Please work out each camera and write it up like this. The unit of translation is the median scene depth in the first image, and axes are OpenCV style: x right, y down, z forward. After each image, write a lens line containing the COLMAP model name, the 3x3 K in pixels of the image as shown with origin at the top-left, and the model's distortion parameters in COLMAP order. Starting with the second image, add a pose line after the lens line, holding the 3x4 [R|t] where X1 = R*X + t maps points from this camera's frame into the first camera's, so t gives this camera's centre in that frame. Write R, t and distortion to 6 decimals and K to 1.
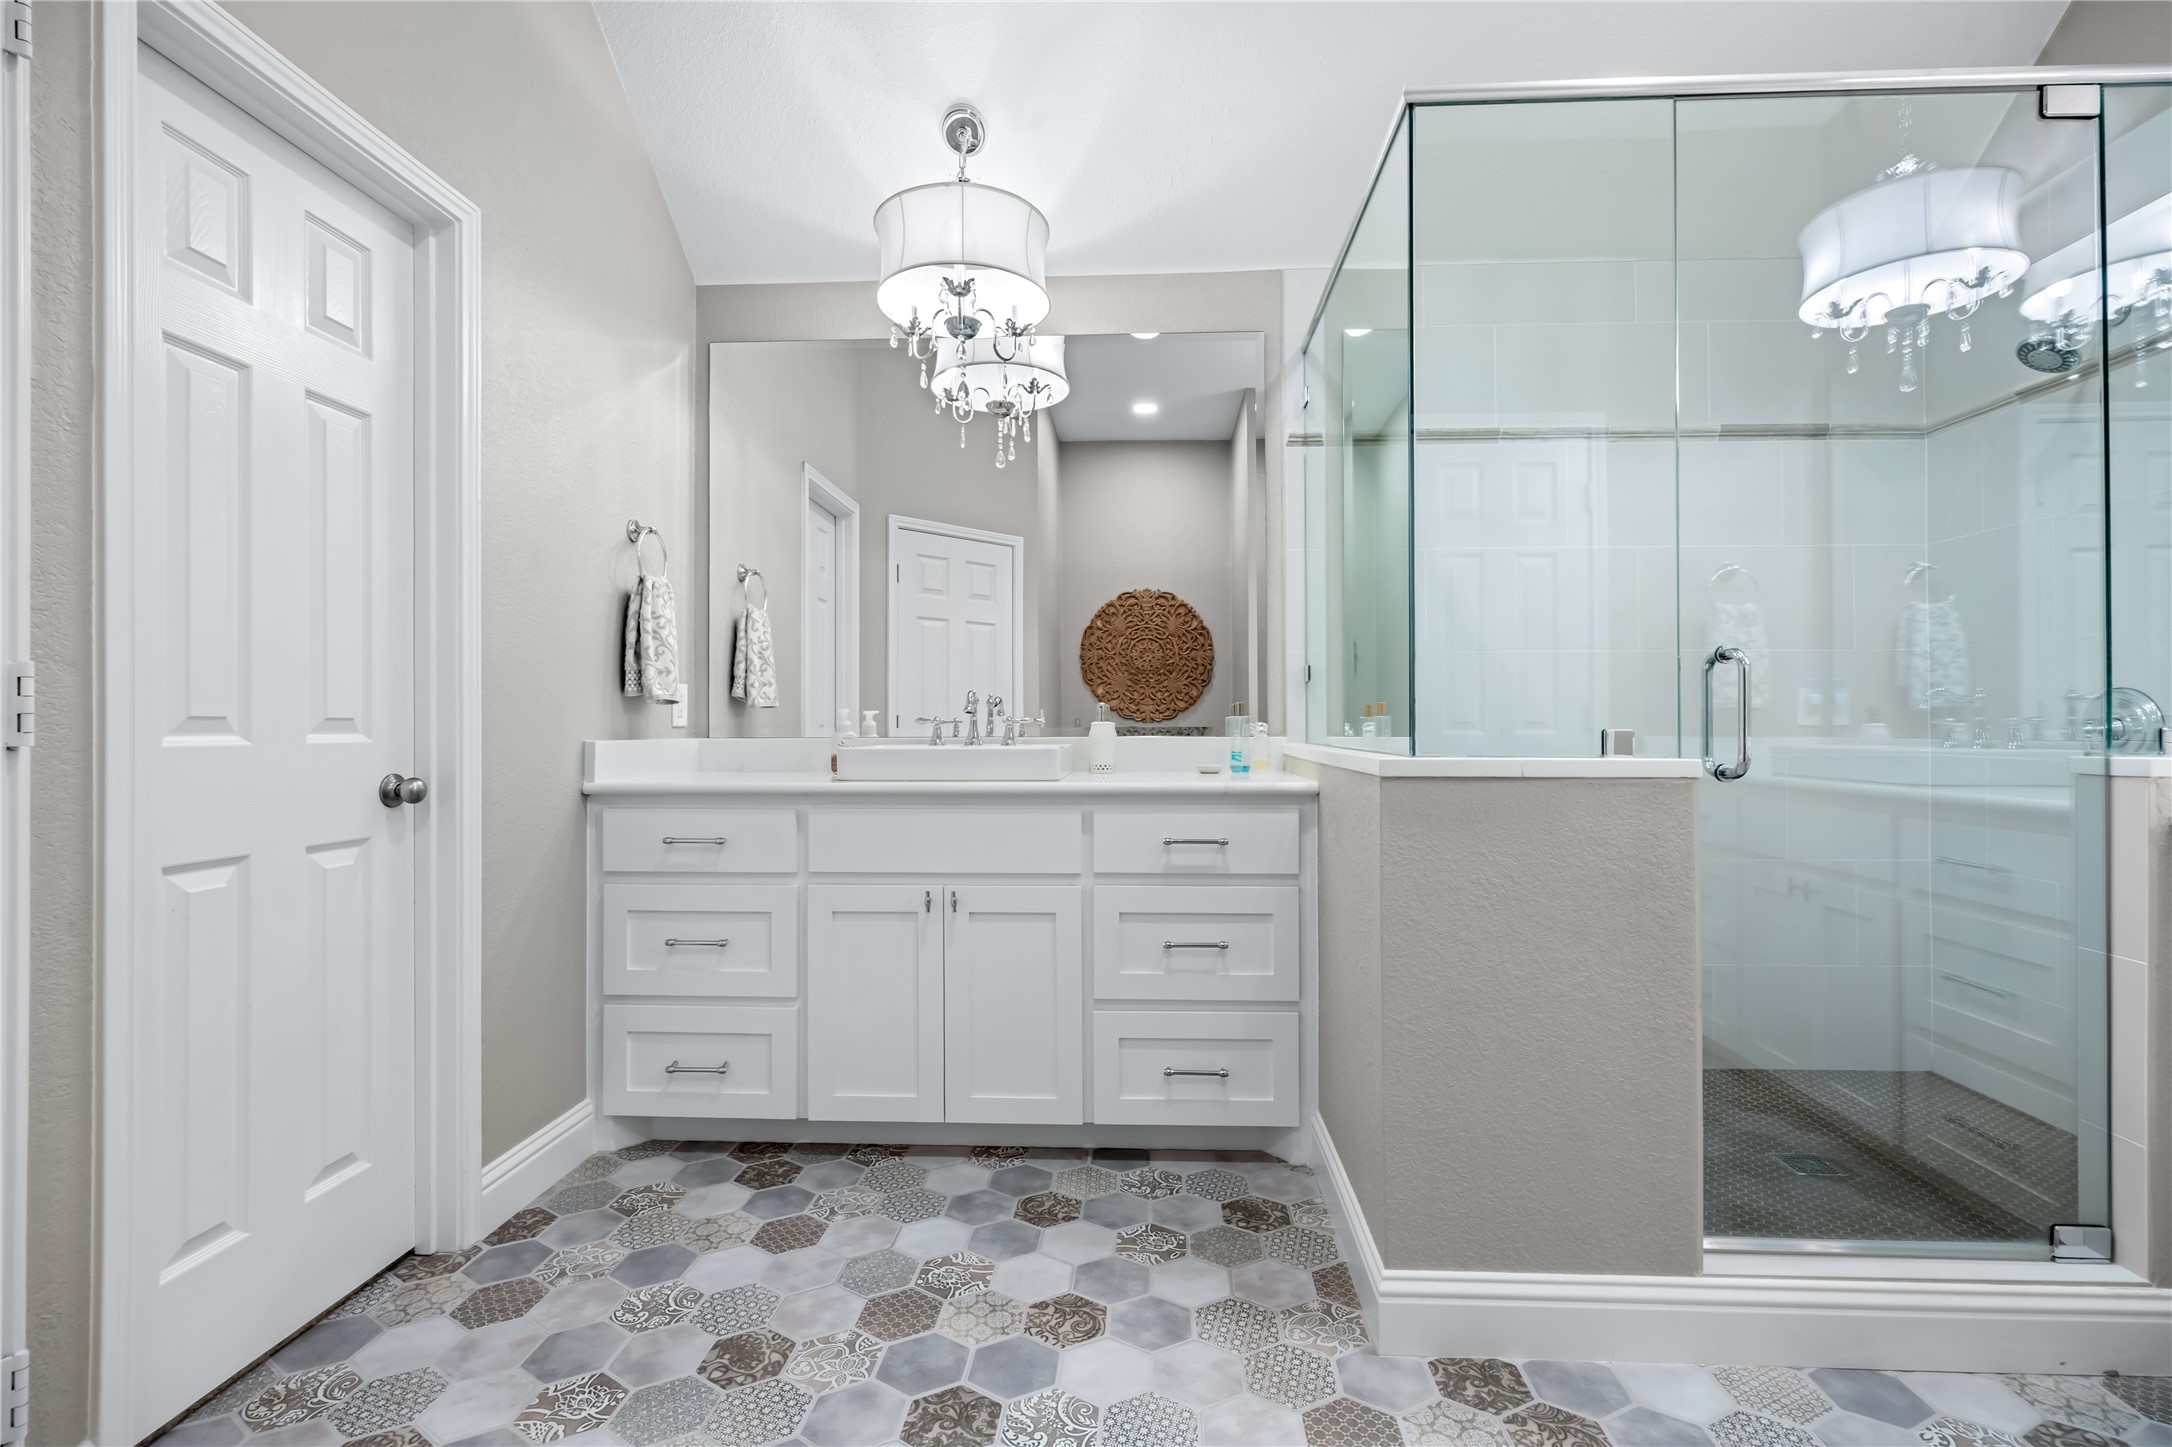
lens RADIAL K [[962.0, 0, 1086.0], [0, 962.0, 723.5], [0, 0, 1]] dist [-0.013078, 0.000298]
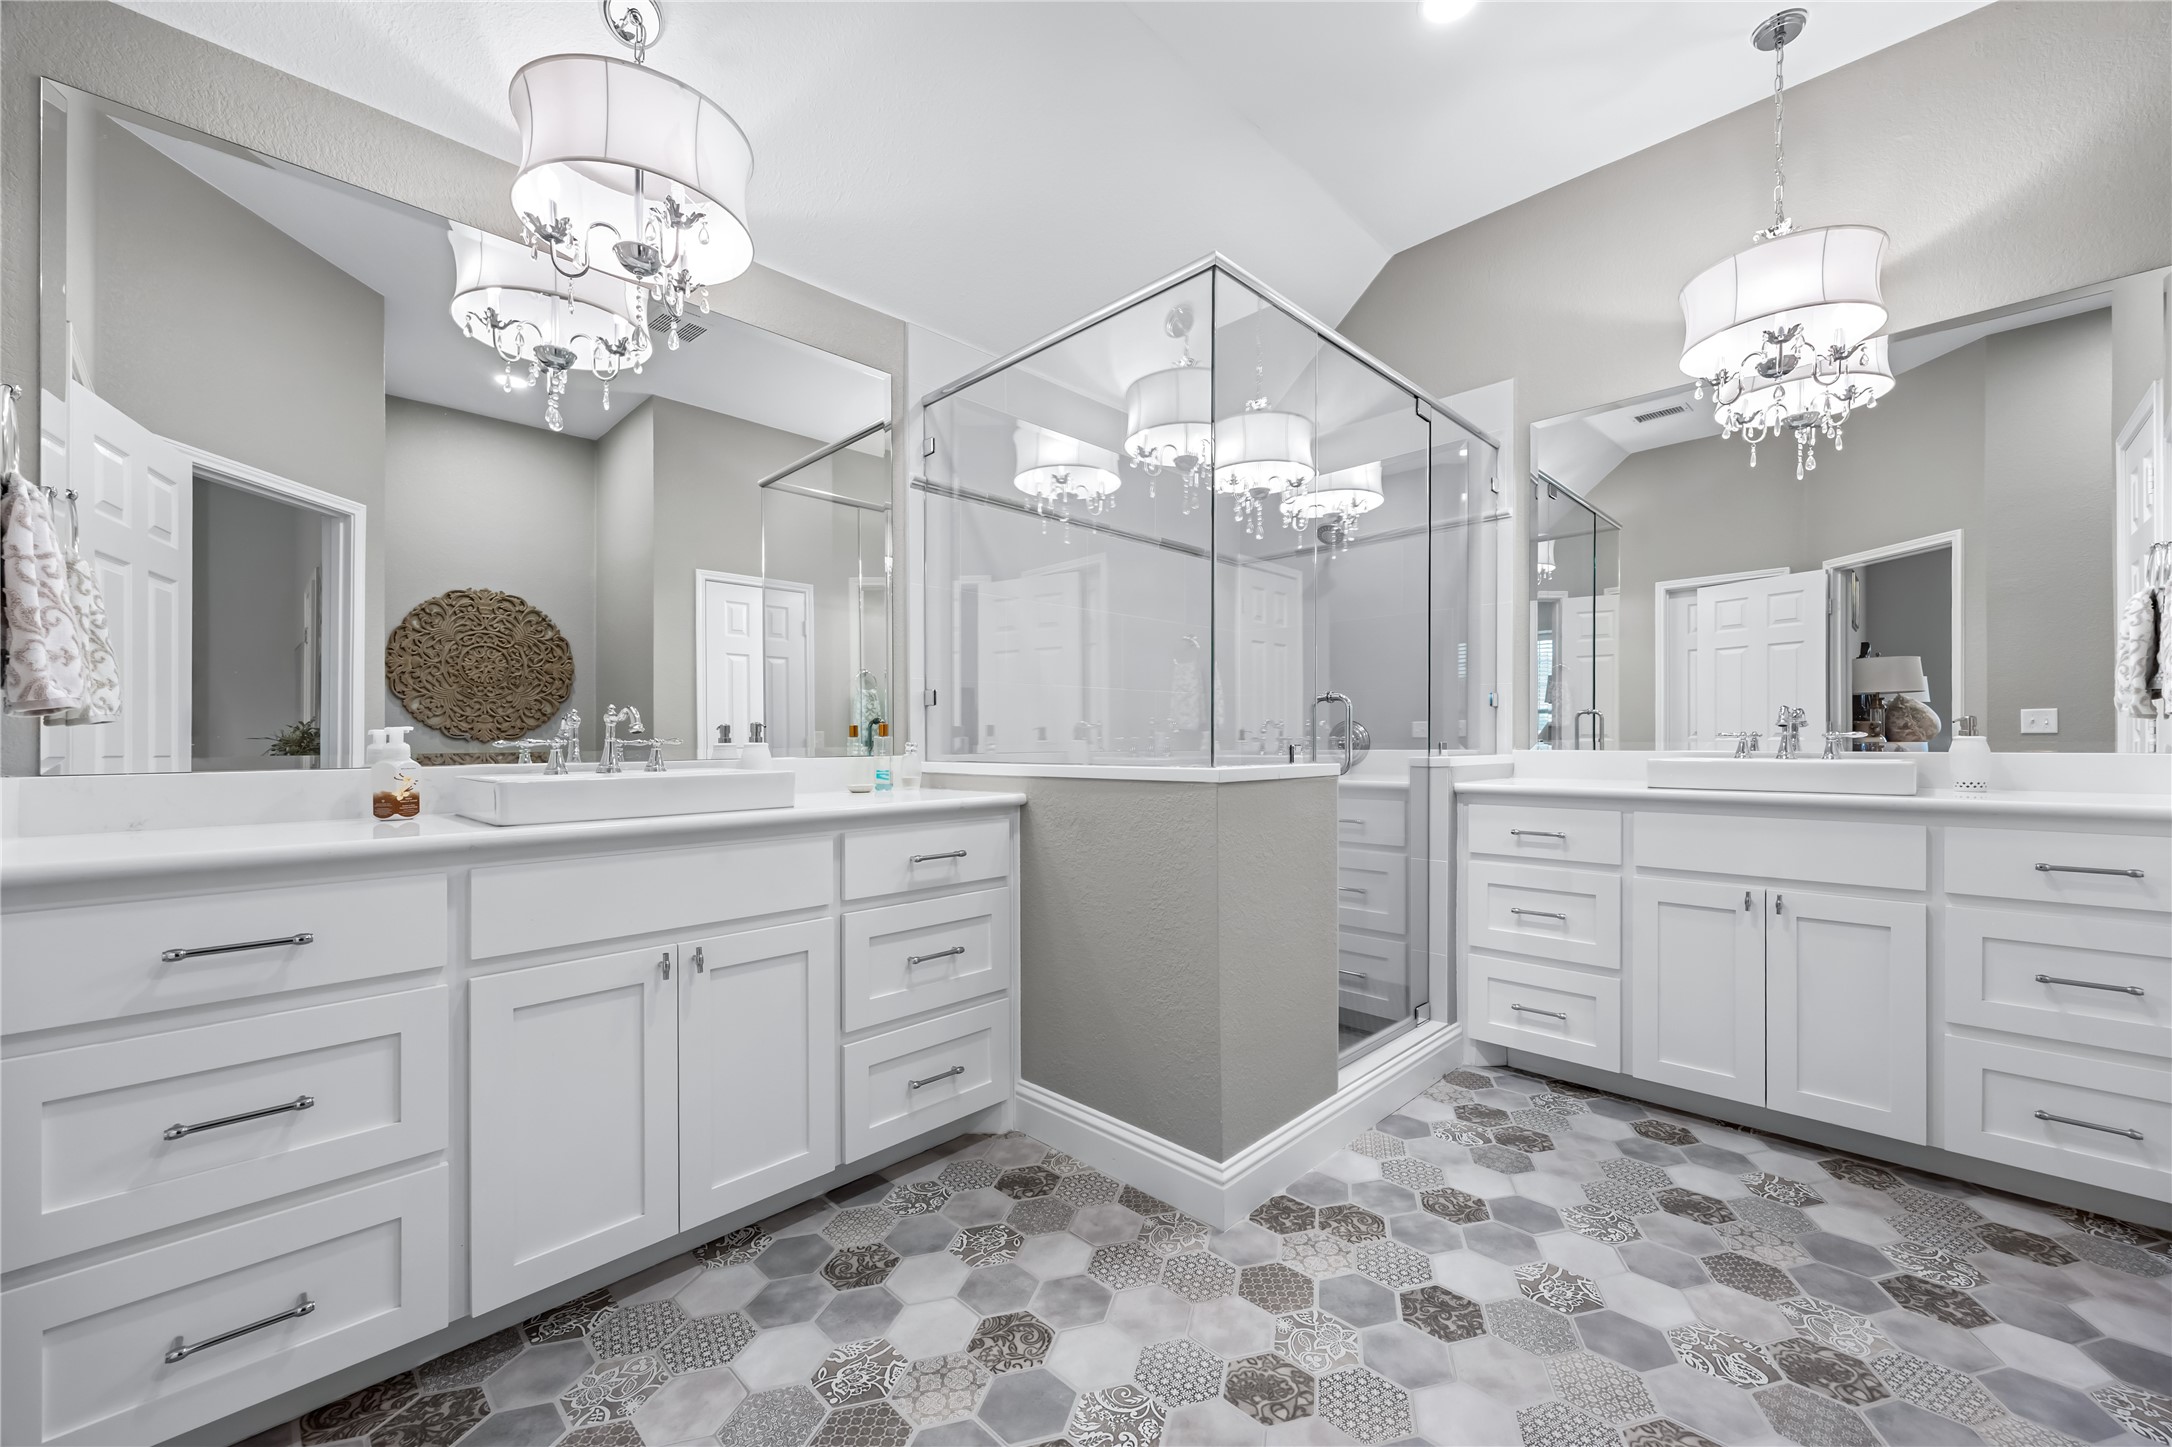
lens RADIAL K [[854.1, 0, 1094.5], [0, 854.1, 741.3], [0, 0, 1]] dist [0.001068, 0.000340]
pose [[0.659112, -0.005455, 0.752025, -0.472115], [0.006560, 0.999977, 0.001504, -0.002592], [-0.752016, 0.003942, 0.659133, 0.258095]]
